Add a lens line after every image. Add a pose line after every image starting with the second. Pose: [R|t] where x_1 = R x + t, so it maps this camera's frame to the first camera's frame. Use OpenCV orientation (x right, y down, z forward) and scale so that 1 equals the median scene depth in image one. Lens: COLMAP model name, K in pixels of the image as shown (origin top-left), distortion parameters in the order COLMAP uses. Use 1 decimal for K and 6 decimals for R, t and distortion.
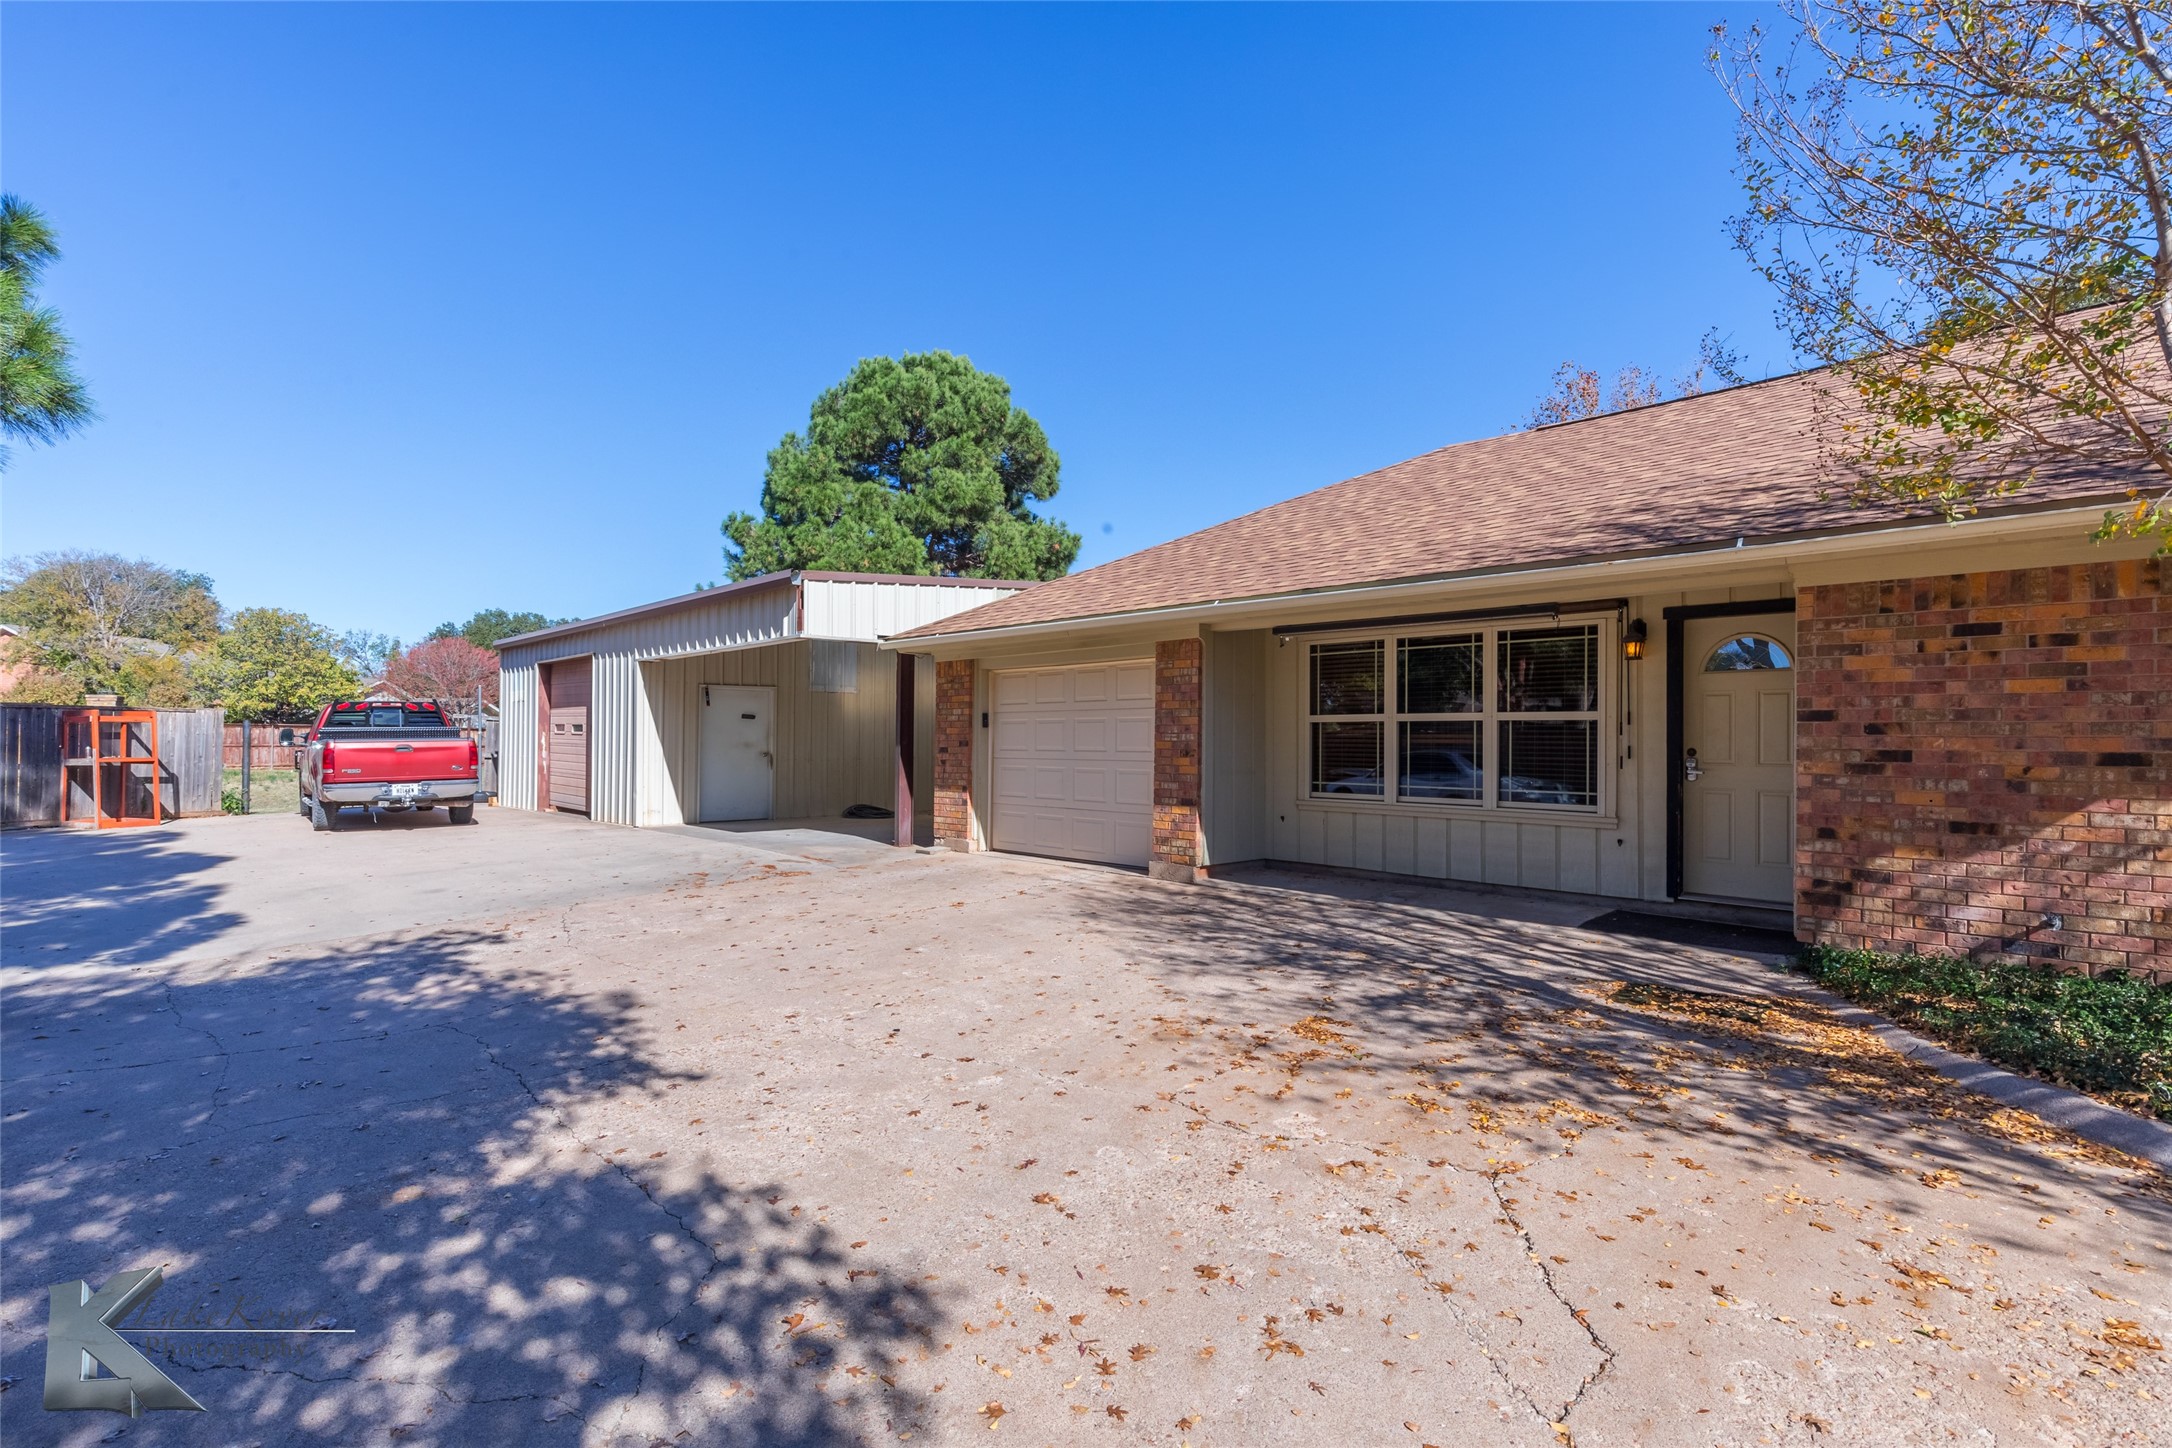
lens RADIAL K [[1044.1, 0, 1083.6], [0, 1044.1, 723.5], [0, 0, 1]] dist [-0.001679, -0.000432]
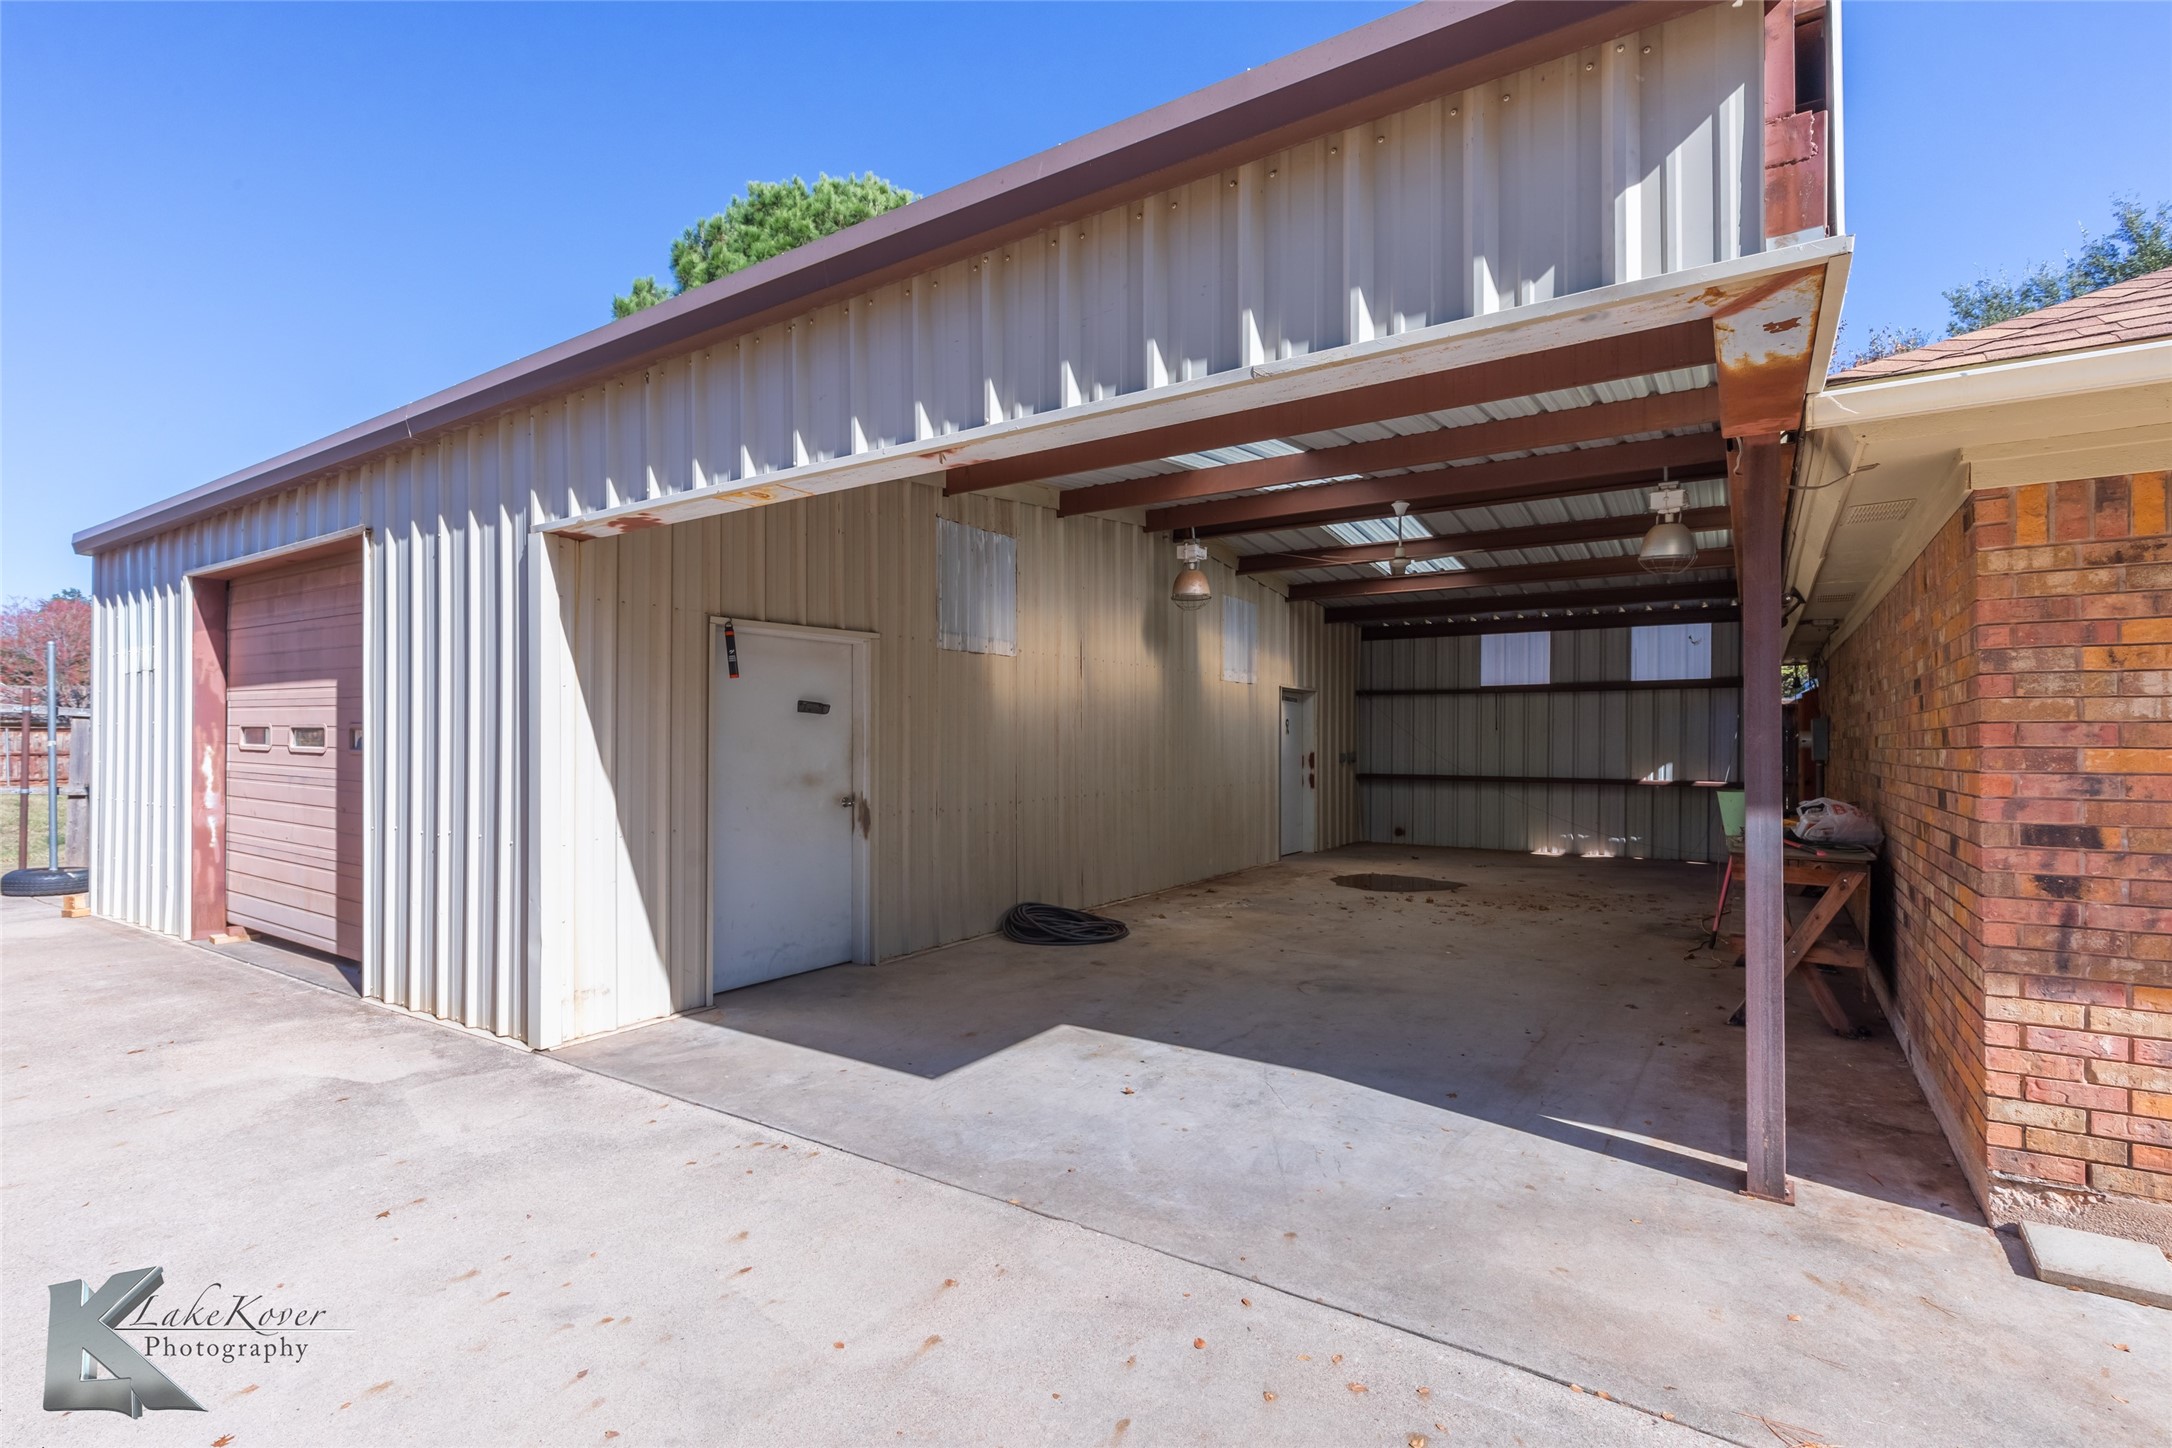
lens RADIAL K [[1044.1, 0, 1088.9], [0, 1044.1, 725.8], [0, 0, 1]] dist [-0.001679, -0.000432]
pose [[0.975899, -0.002911, 0.218203, -0.288073], [0.001259, 0.999969, 0.007710, -0.002322], [-0.218219, -0.007249, 0.975873, 0.561822]]
